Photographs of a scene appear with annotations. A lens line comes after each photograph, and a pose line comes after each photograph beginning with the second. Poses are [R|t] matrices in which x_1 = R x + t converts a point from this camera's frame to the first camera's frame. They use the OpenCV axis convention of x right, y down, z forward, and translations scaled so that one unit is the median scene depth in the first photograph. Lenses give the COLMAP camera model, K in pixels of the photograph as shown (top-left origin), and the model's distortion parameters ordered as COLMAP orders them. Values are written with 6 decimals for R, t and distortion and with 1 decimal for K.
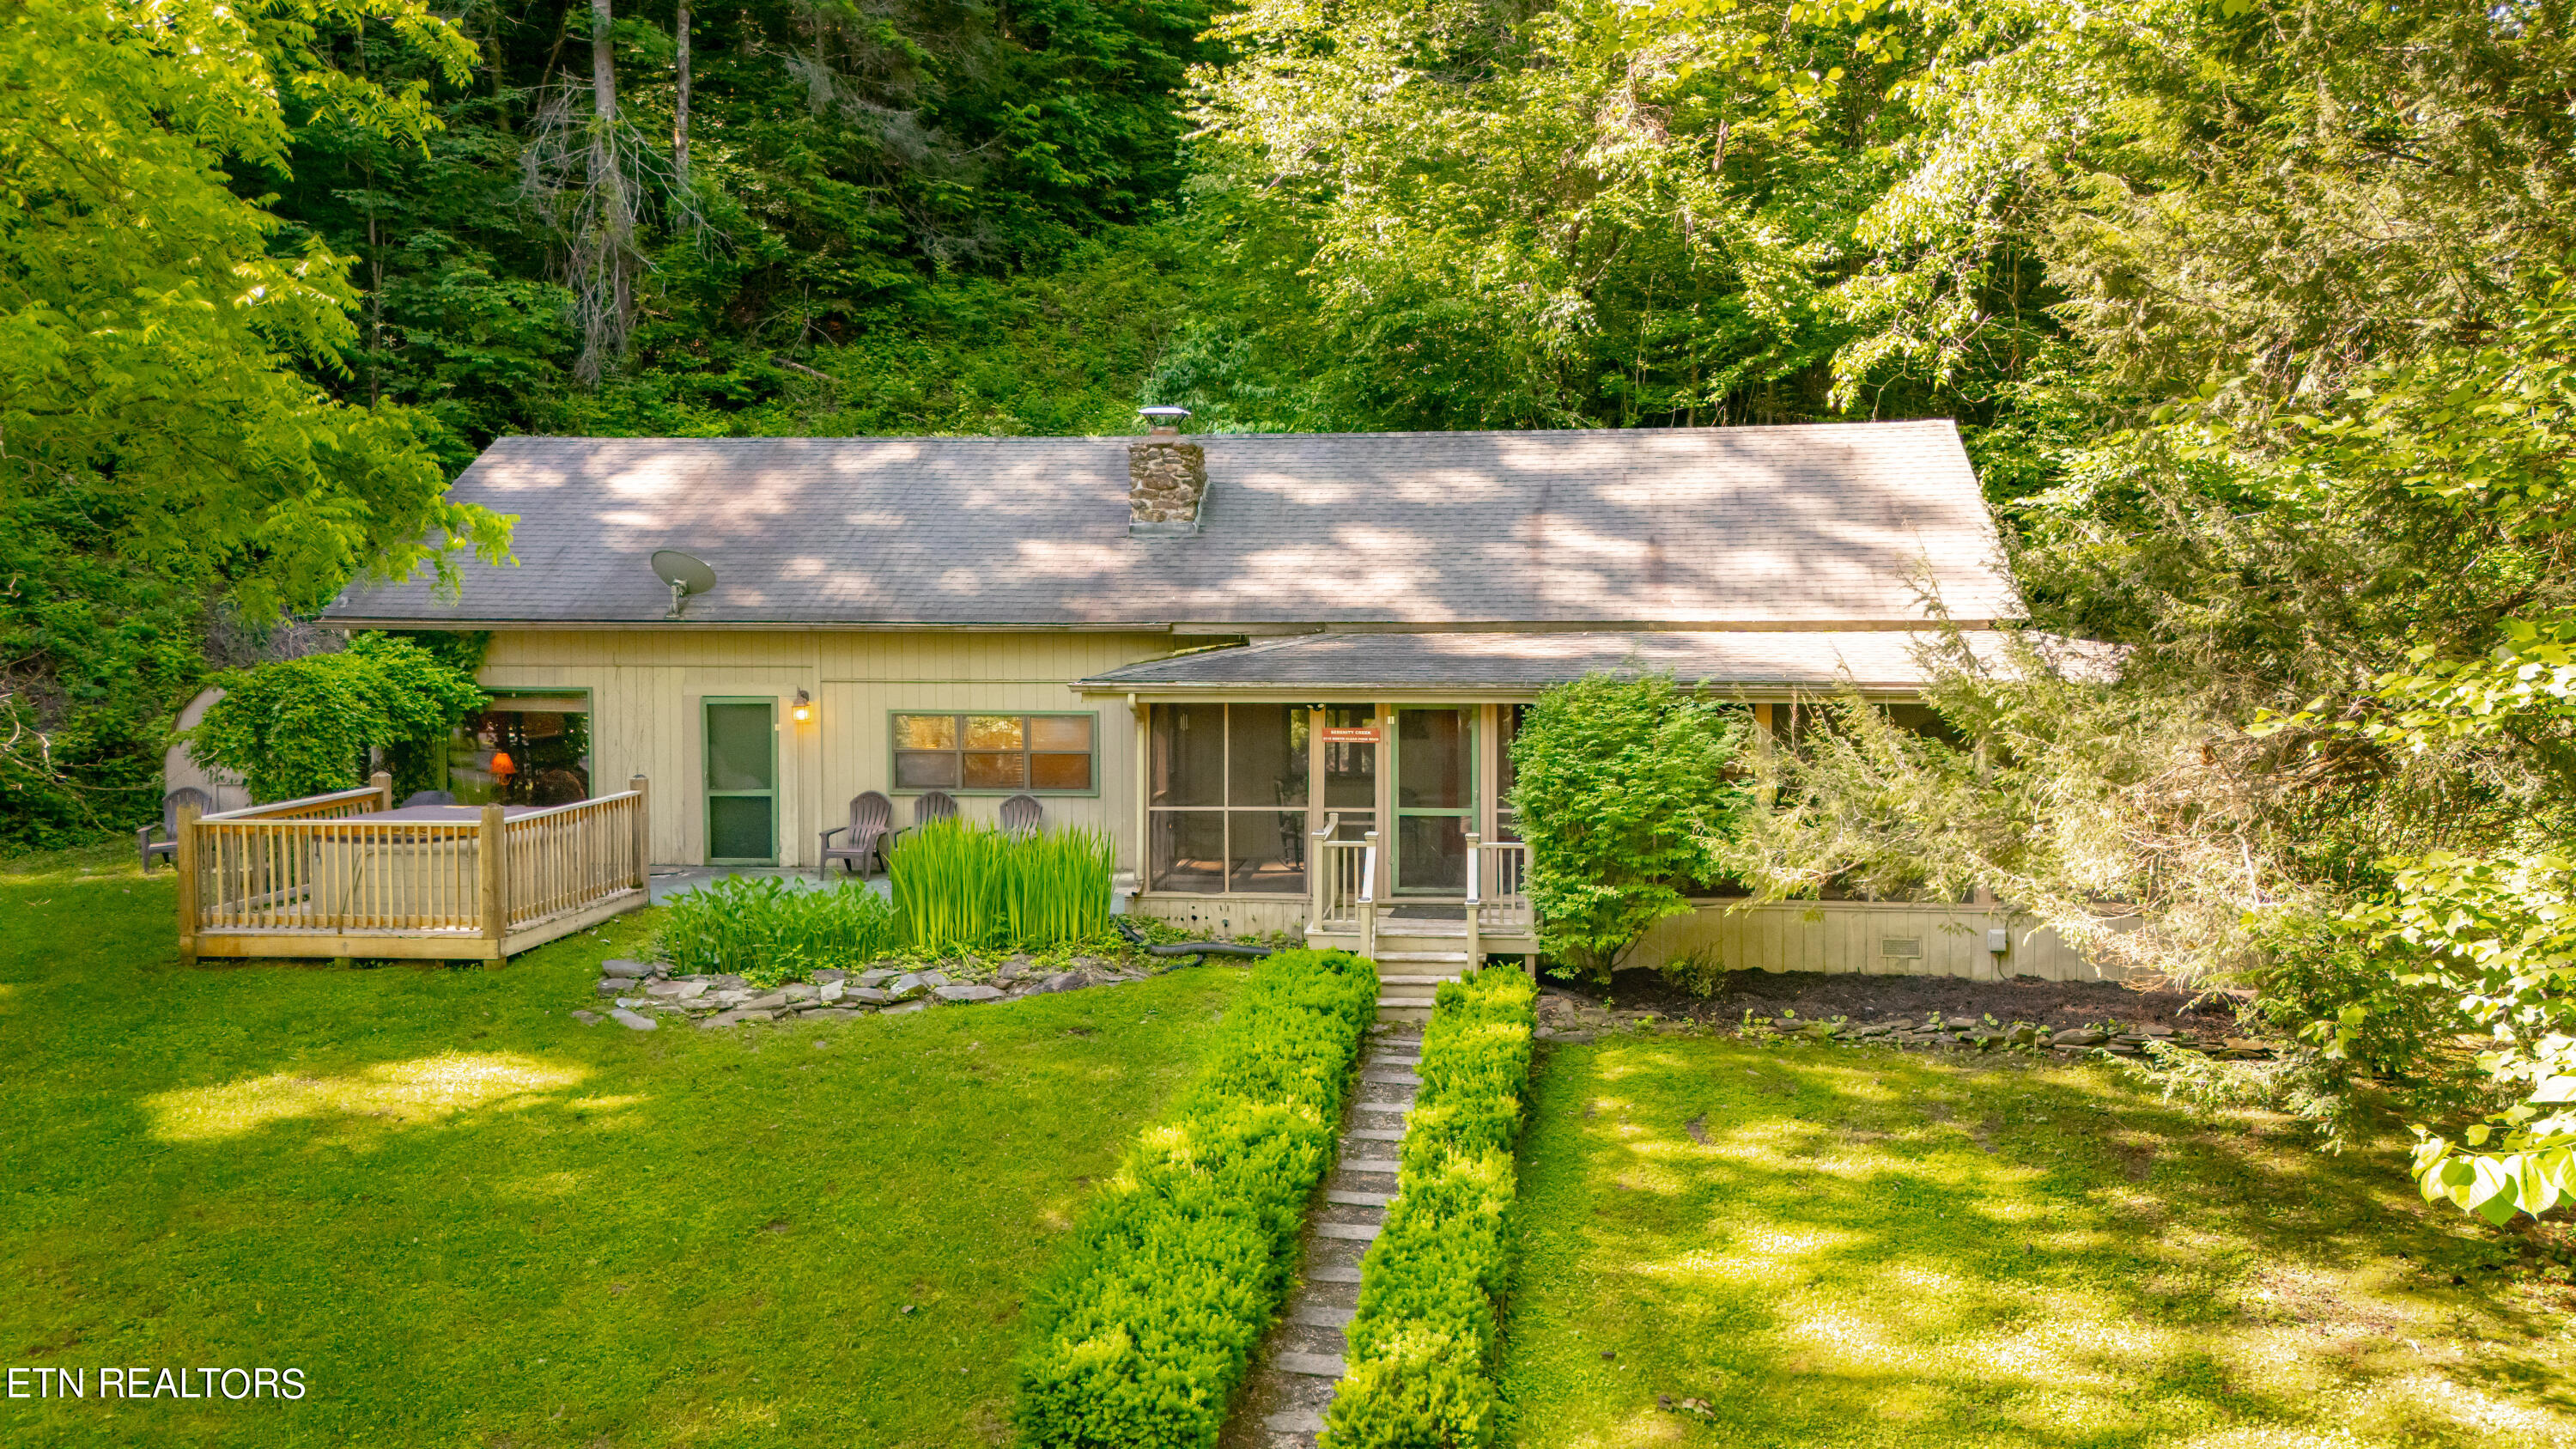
lens RADIAL K [[1949.1, 0, 1288.0], [0, 1949.1, 724.5], [0, 0, 1]] dist [0.037847, -0.004359]
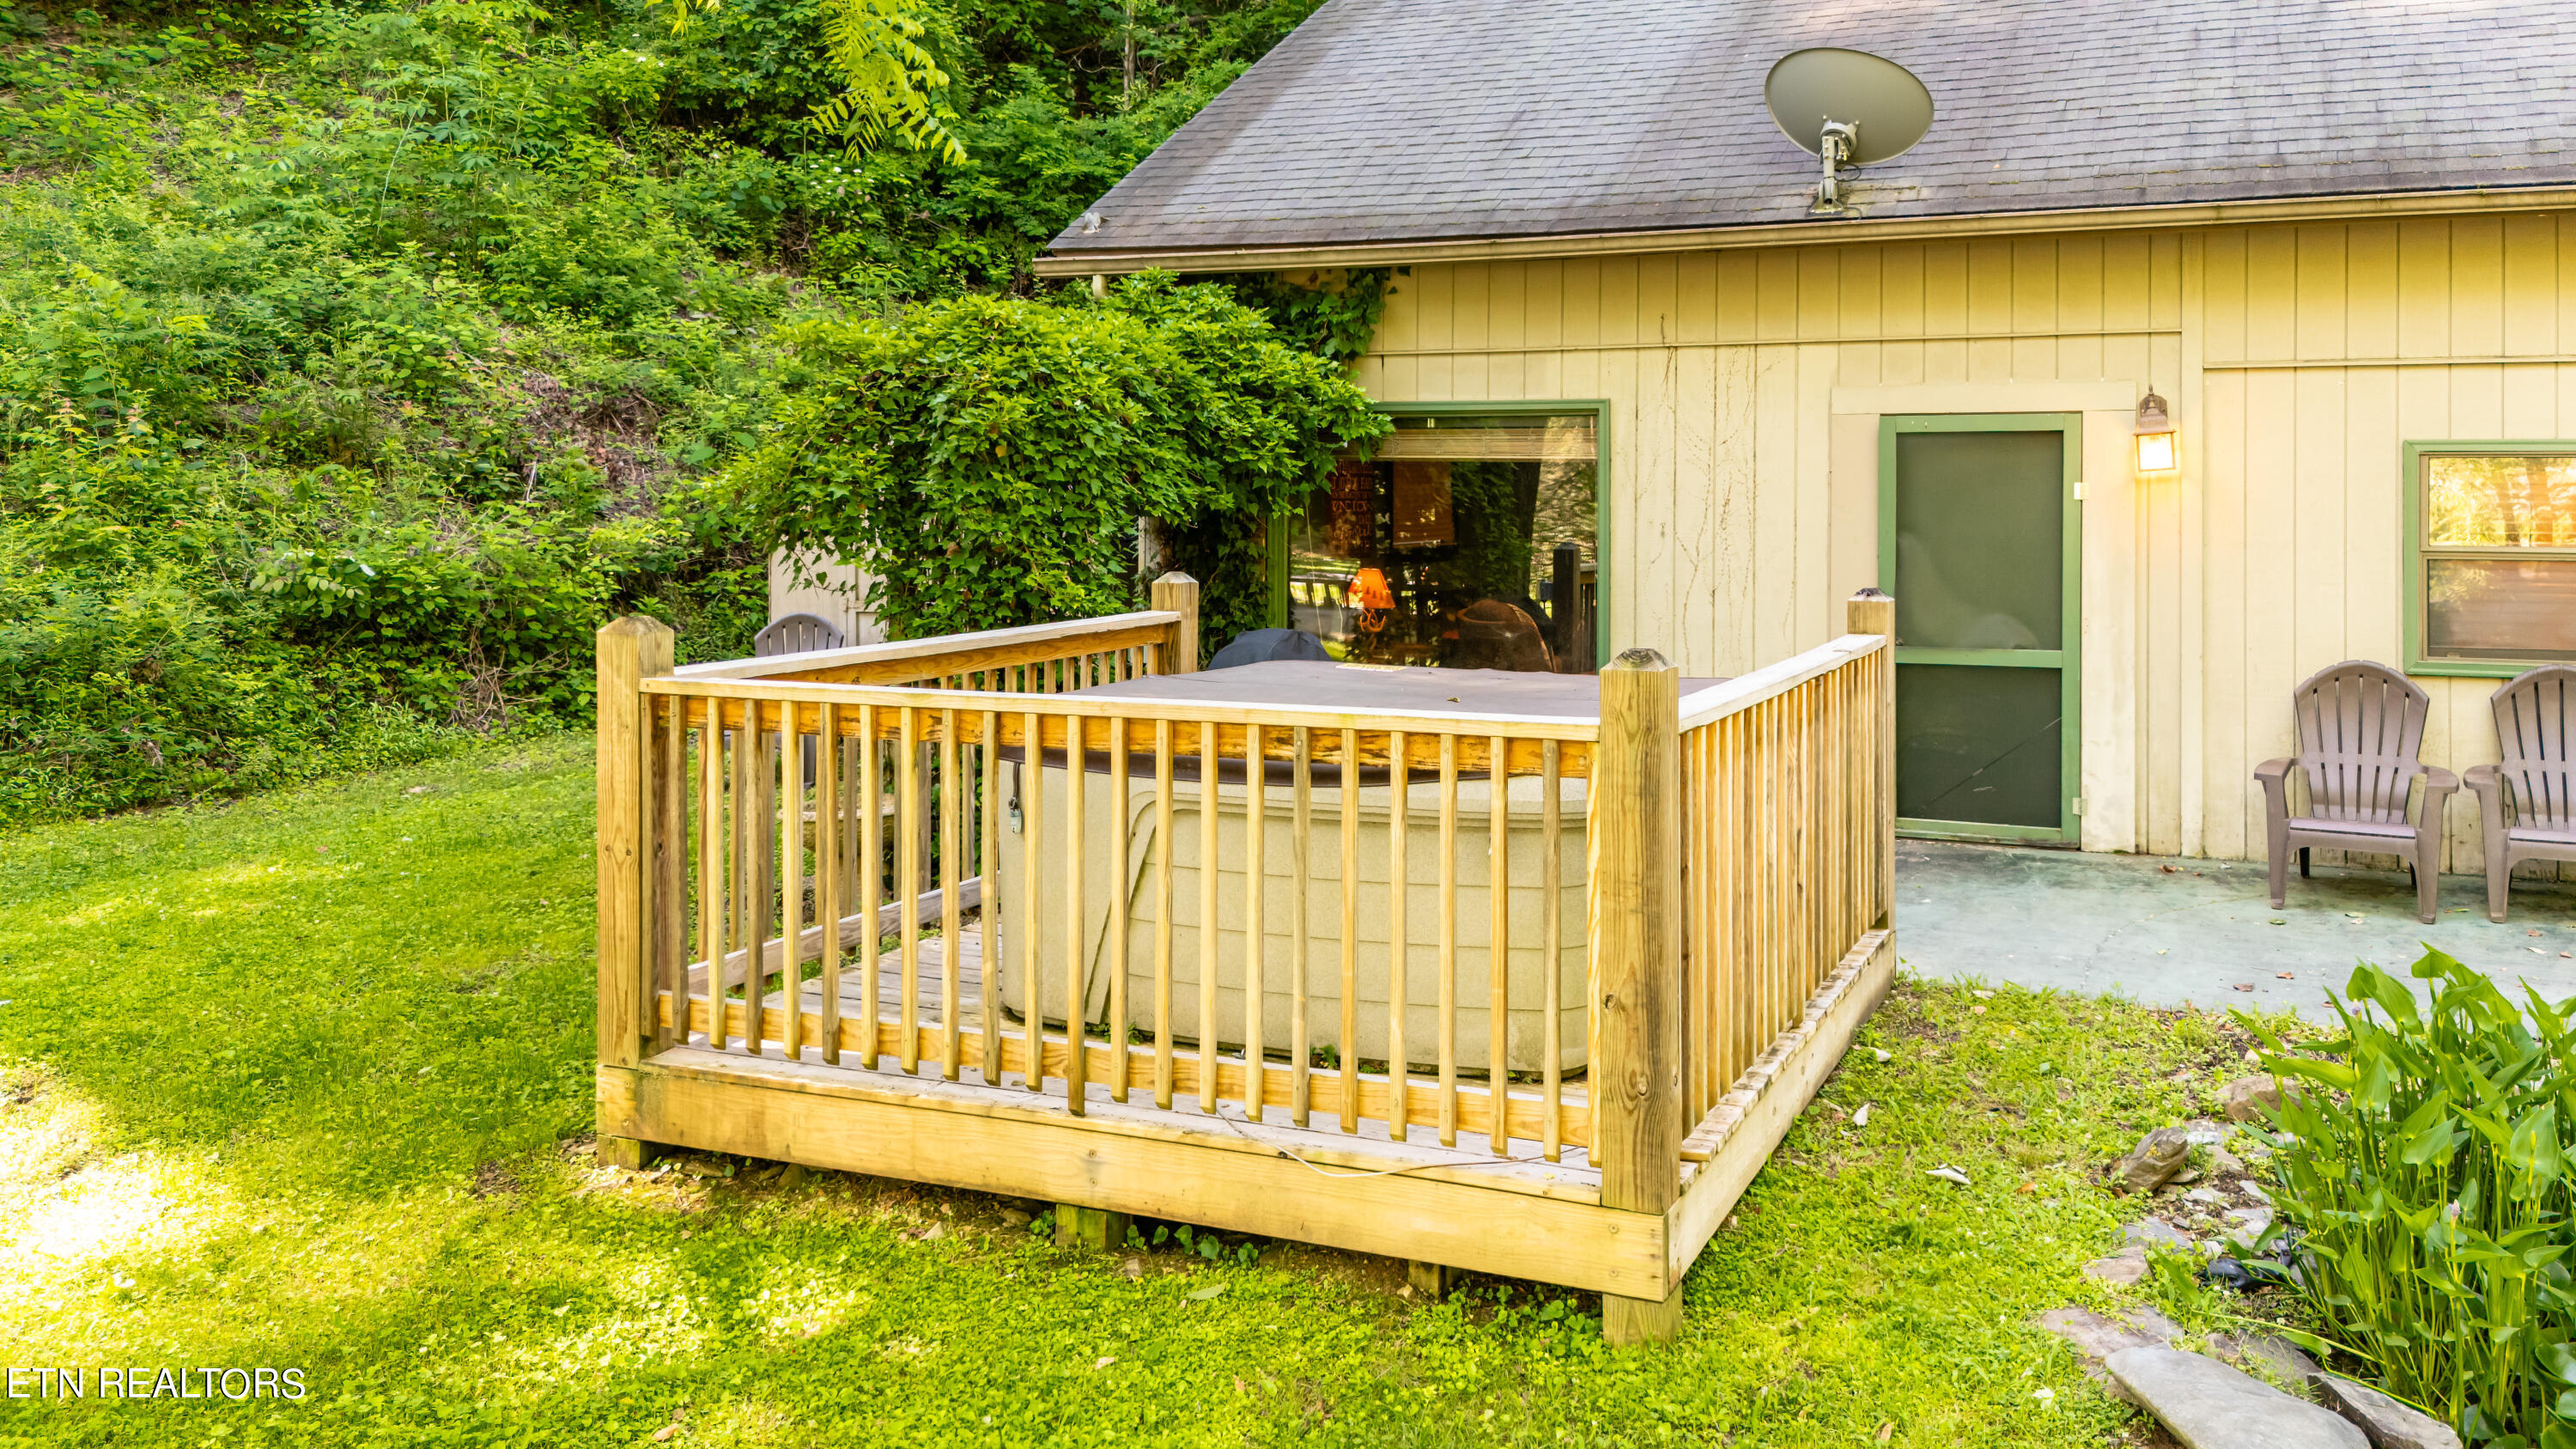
lens RADIAL K [[1949.1, 0, 1288.0], [0, 1949.1, 724.5], [0, 0, 1]] dist [0.037847, -0.004359]
pose [[0.942256, 0.037802, -0.332753, -0.292769], [-0.019531, 0.998121, 0.058083, 0.029852], [0.334323, -0.048230, 0.941224, 0.604649]]
